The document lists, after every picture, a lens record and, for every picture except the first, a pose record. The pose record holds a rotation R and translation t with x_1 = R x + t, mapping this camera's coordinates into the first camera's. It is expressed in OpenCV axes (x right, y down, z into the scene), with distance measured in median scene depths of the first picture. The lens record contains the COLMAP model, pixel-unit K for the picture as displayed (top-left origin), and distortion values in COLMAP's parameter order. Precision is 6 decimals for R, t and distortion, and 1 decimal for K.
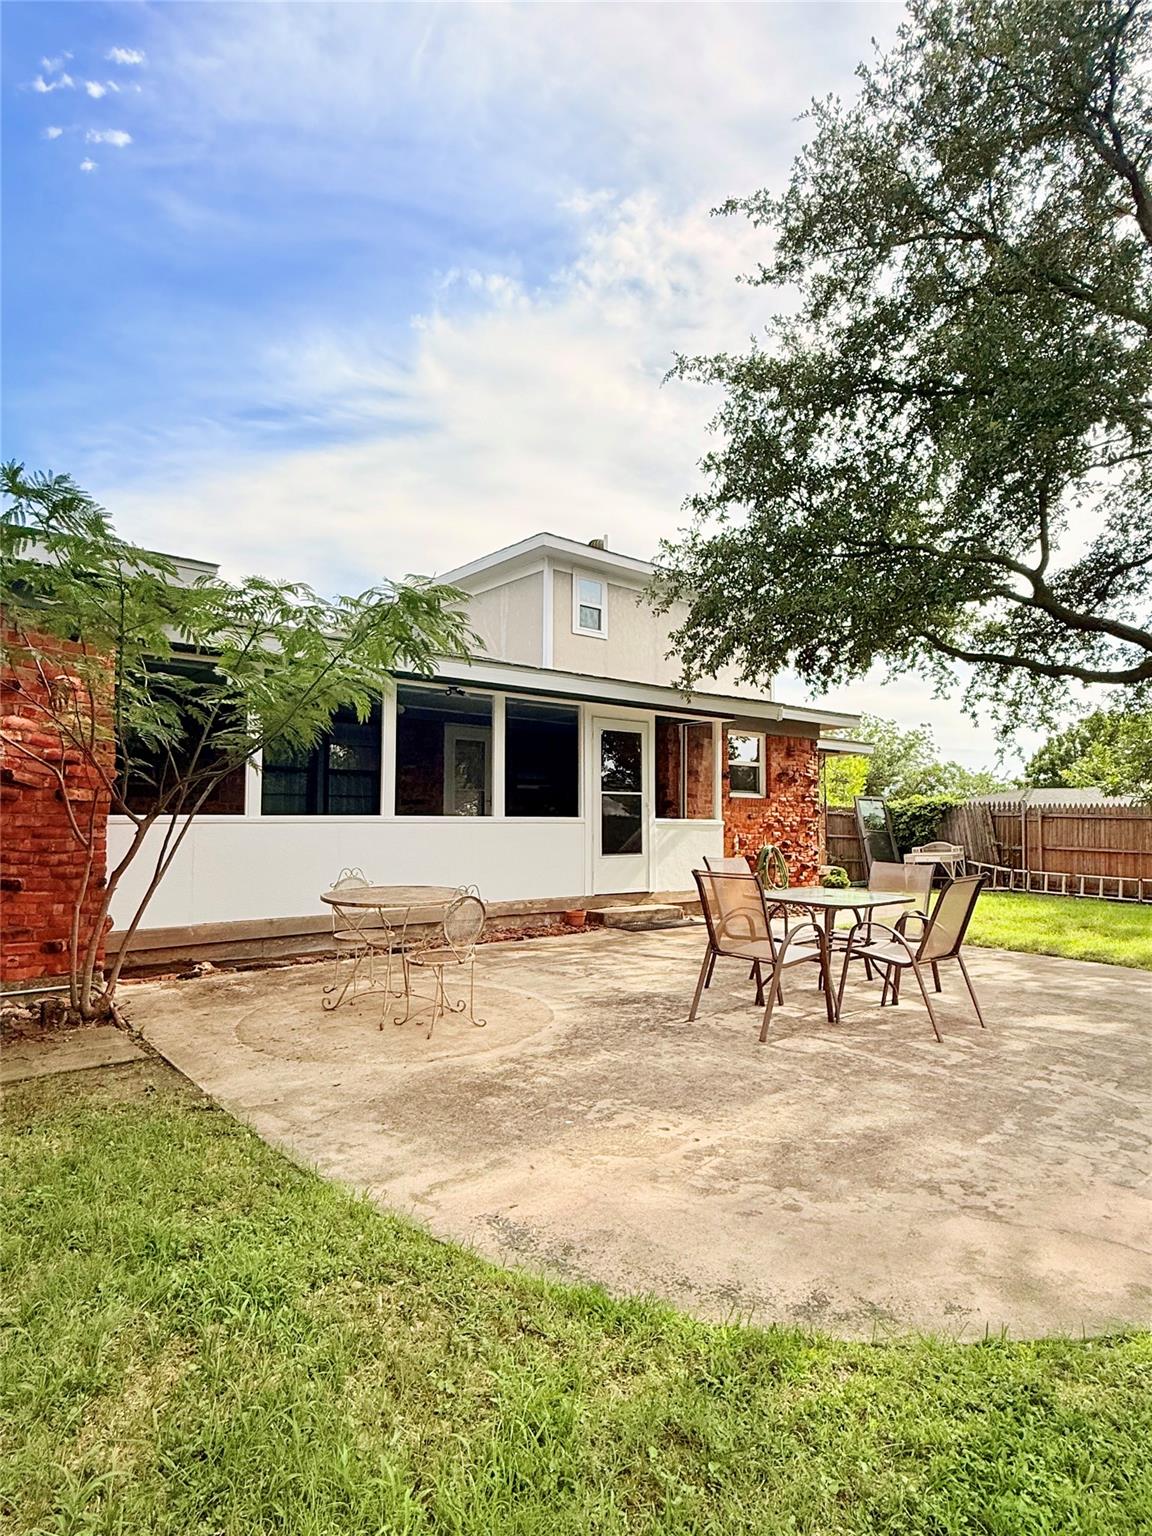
lens RADIAL K [[839.7, 0, 563.3], [0, 839.7, 818.9], [0, 0, 1]] dist [-0.002301, -0.000609]
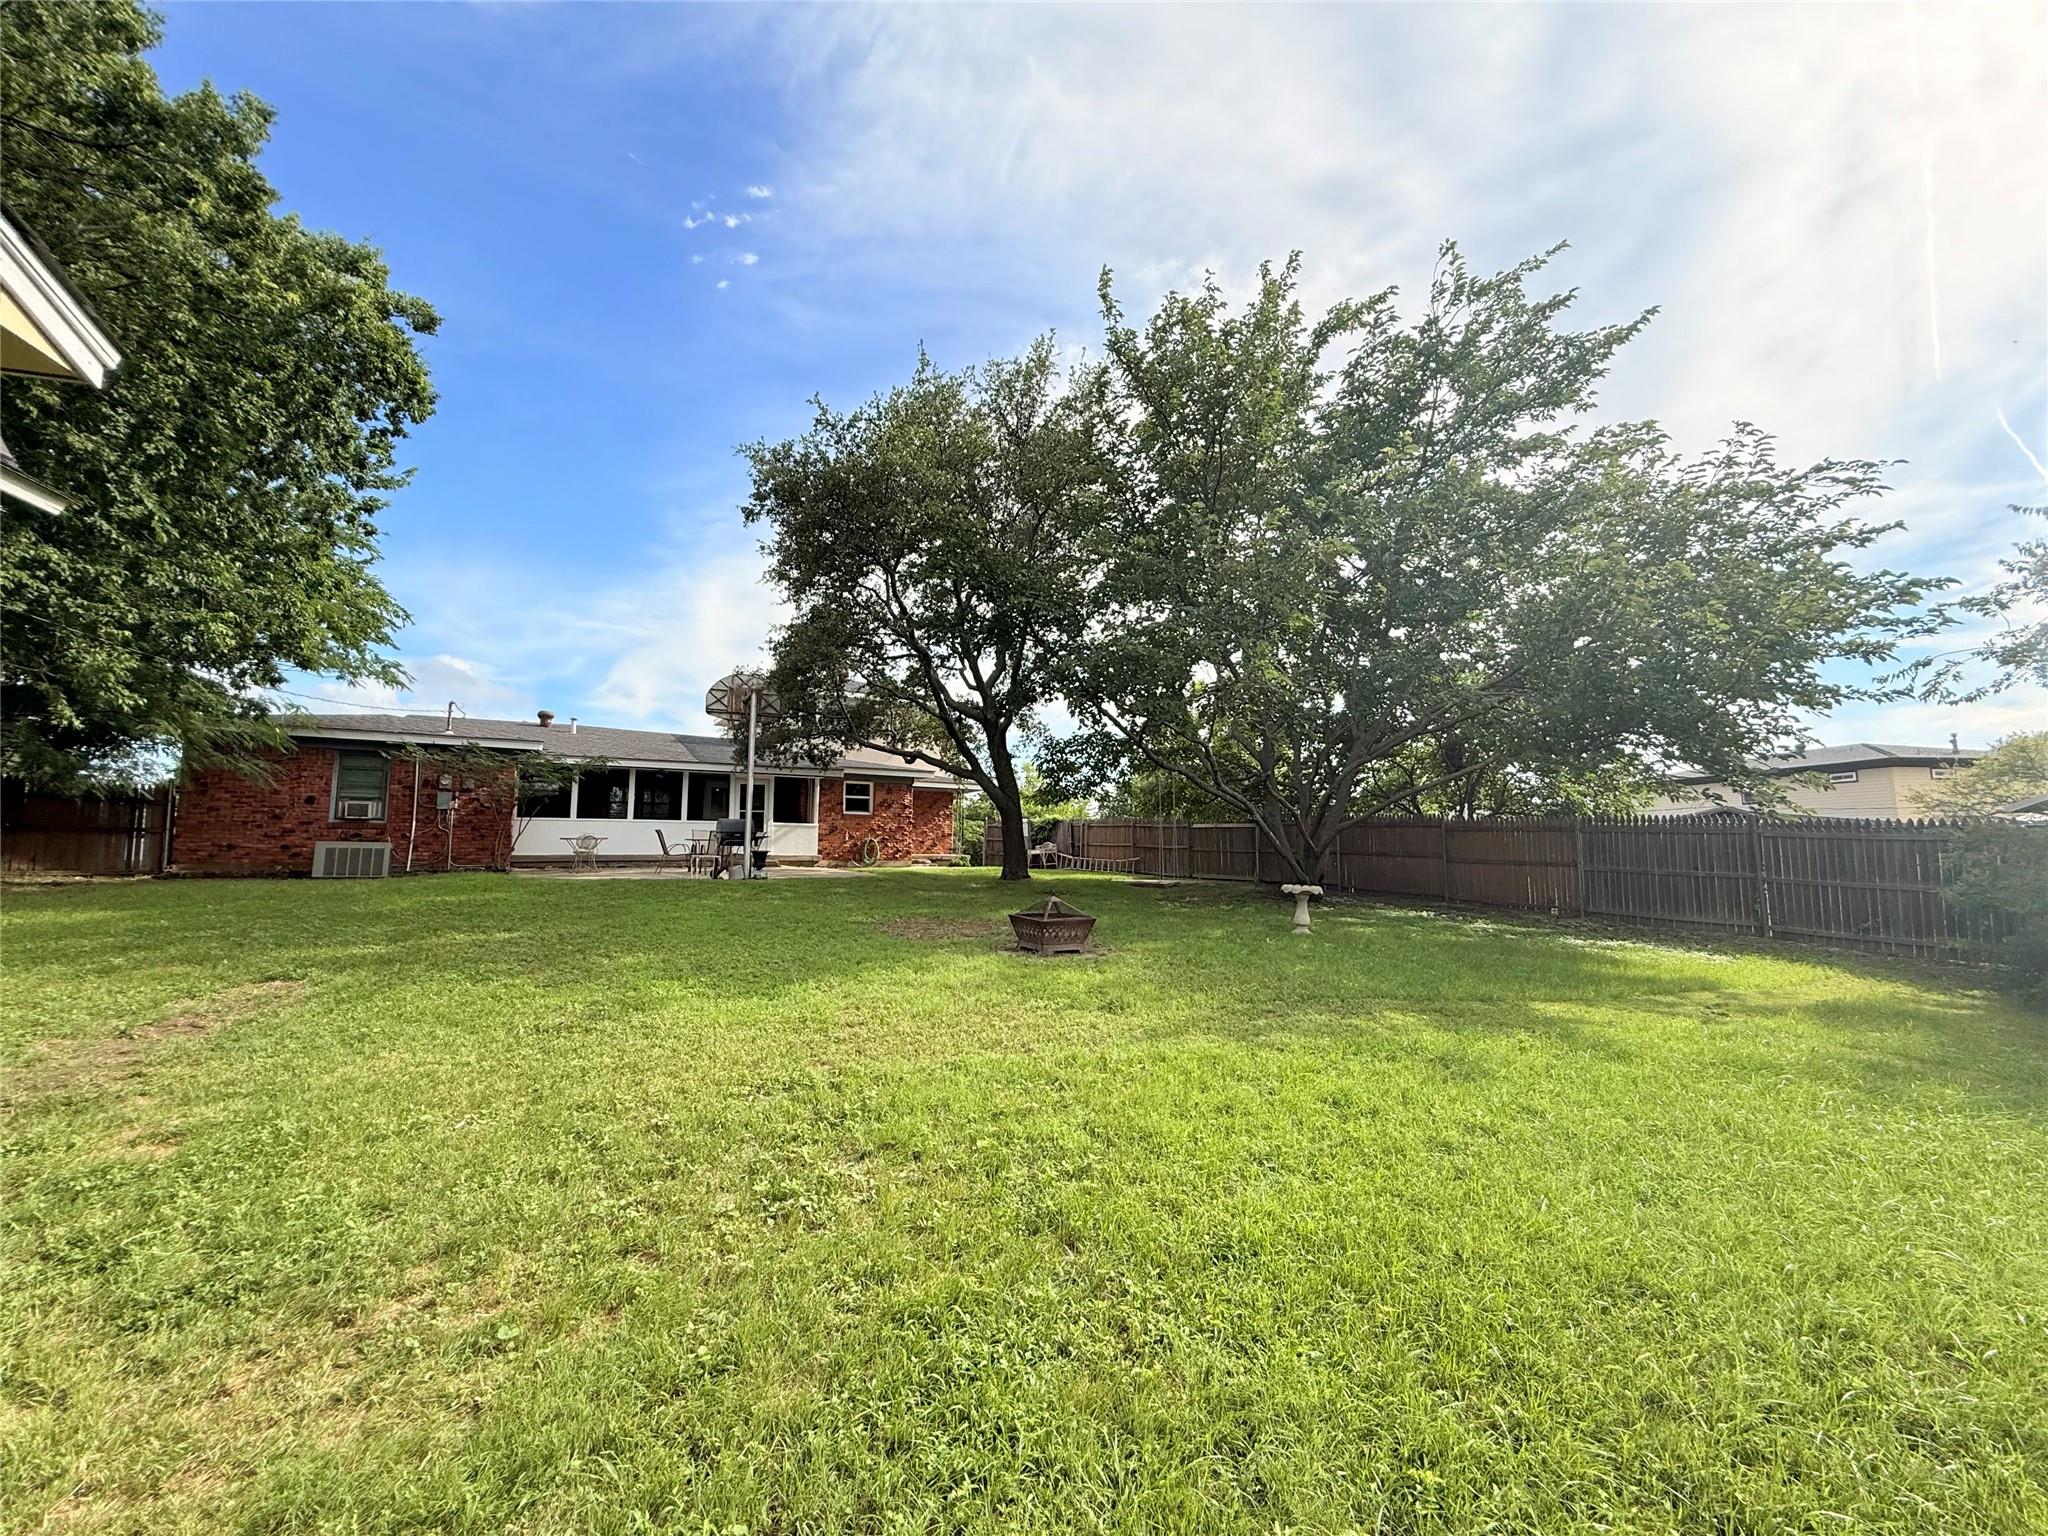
lens RADIAL K [[820.2, 0, 1028.7], [0, 820.2, 758.2], [0, 0, 1]] dist [-0.000852, -0.000043]
pose [[0.990837, -0.012110, -0.134517, 1.129415], [-0.002231, 0.994368, -0.105956, 0.061421], [0.135043, 0.105285, 0.985230, -1.128209]]
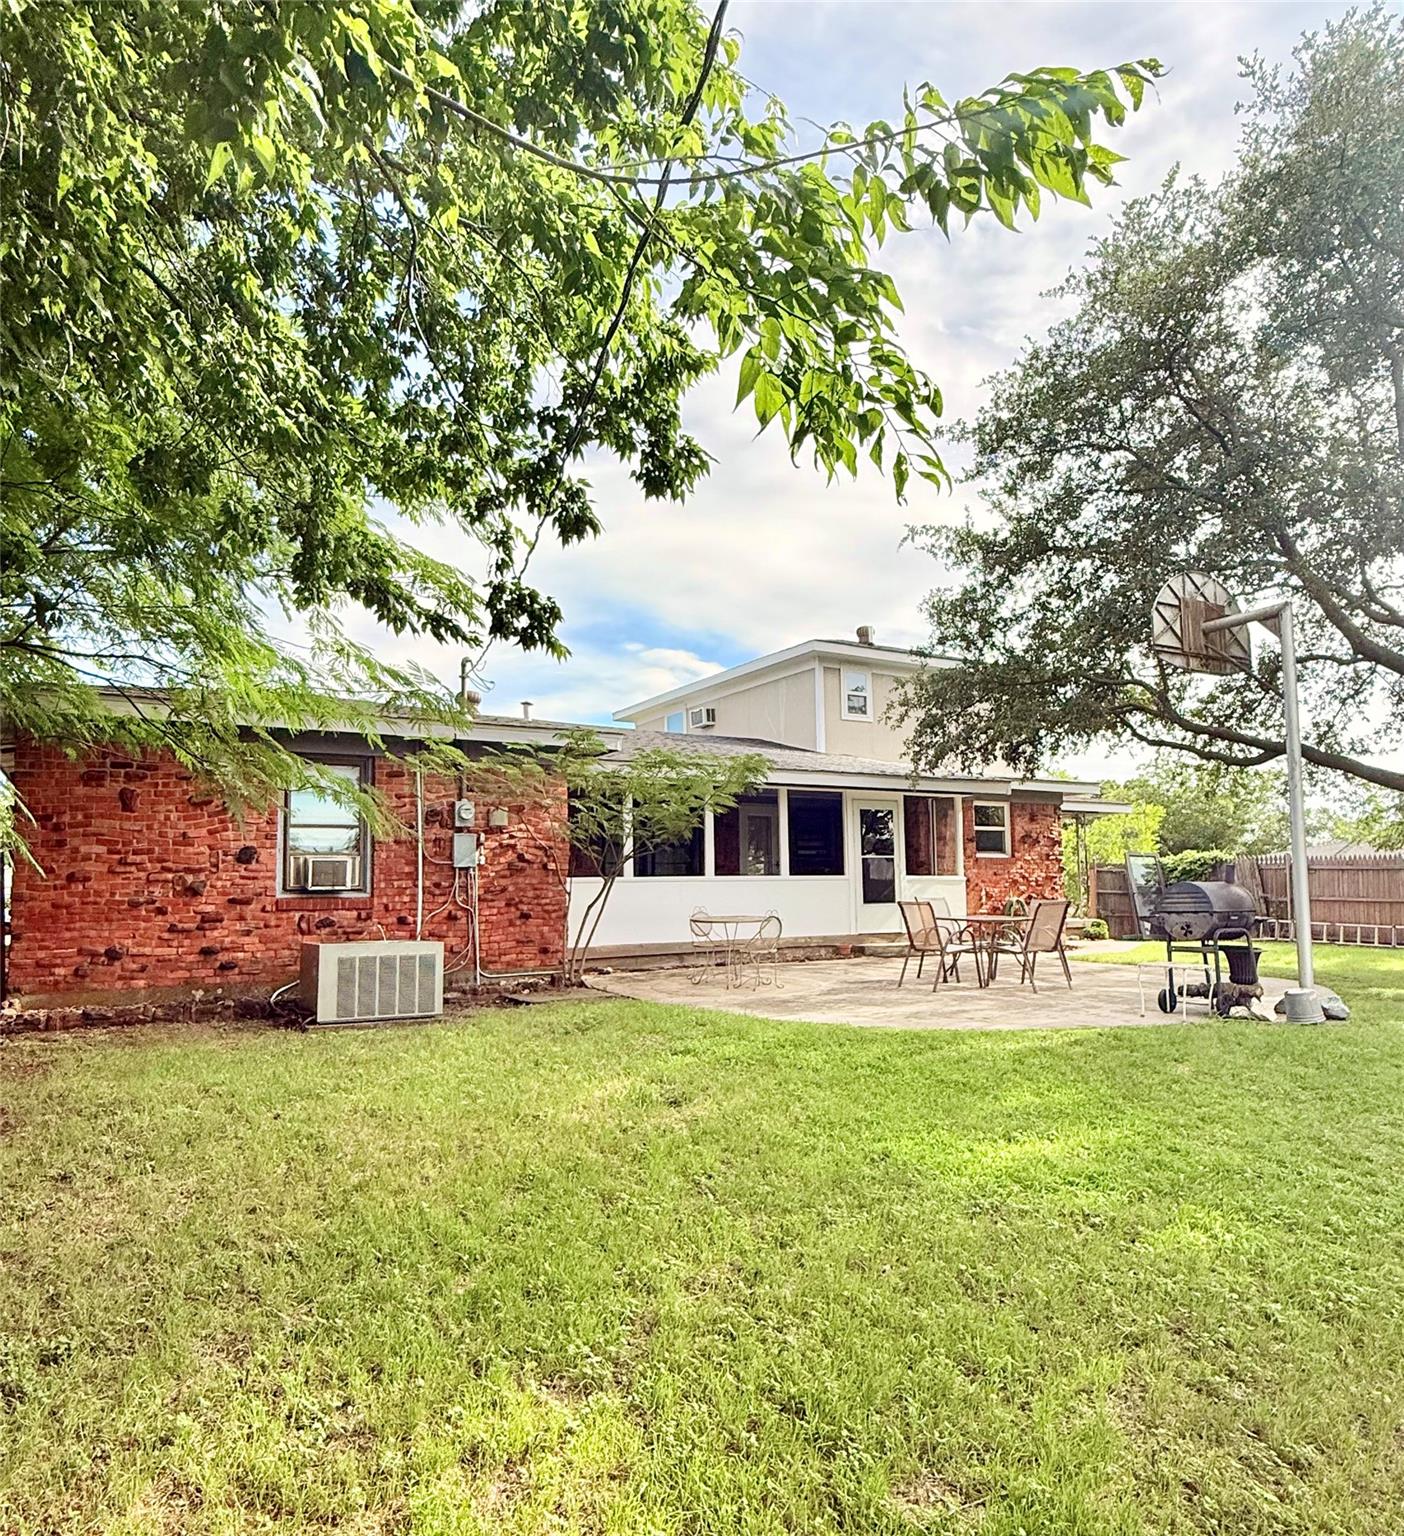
lens RADIAL K [[993.7, 0, 695.3], [0, 993.7, 765.0], [0, 0, 1]] dist [0.011587, -0.001115]
pose [[0.987147, -0.035889, -0.155736, 0.035515], [0.016968, 0.992487, -0.121167, 0.010880], [0.158915, 0.116967, 0.980339, -0.588792]]
